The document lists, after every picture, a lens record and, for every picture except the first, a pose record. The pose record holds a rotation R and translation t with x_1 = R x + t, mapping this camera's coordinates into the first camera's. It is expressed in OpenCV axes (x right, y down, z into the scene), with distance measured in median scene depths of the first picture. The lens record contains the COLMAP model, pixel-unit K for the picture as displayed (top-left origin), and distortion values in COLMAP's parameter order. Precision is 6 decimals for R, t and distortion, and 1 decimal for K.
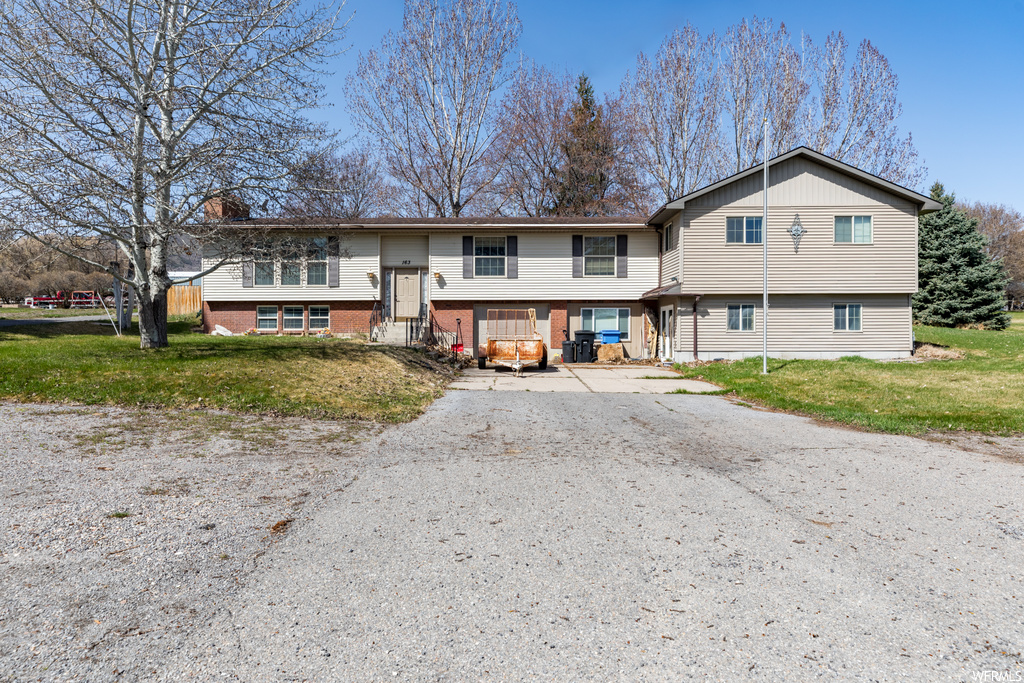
lens RADIAL K [[587.4, 0, 513.7], [0, 587.4, 334.9], [0, 0, 1]] dist [0.015596, 0.000038]
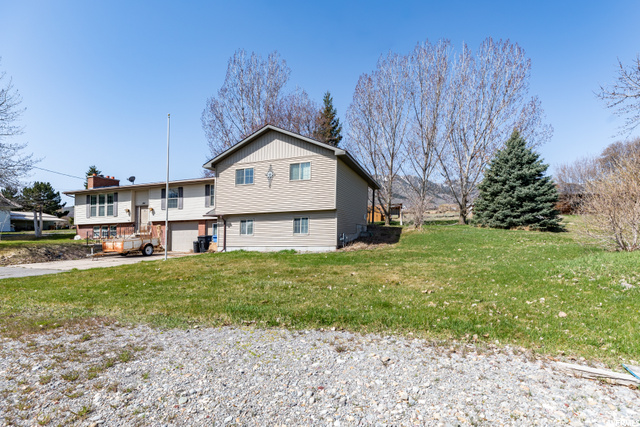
lens RADIAL K [[299.2, 0, 328.7], [0, 299.2, 220.7], [0, 0, 1]] dist [0.011881, -0.000265]
pose [[0.943394, -0.027641, -0.330521, 0.792980], [0.011587, 0.998660, -0.050445, -0.001166], [0.331472, 0.043759, 0.942450, 0.223421]]
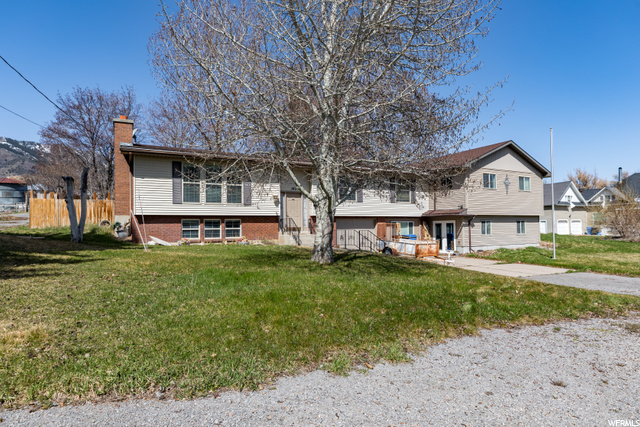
lens RADIAL K [[367.1, 0, 324.0], [0, 367.1, 215.6], [0, 0, 1]] dist [0.015596, 0.000038]
pose [[0.870400, 0.008940, 0.492264, -0.559754], [0.011879, 0.999163, -0.039149, -0.024725], [-0.492201, 0.039923, 0.869565, 0.209848]]
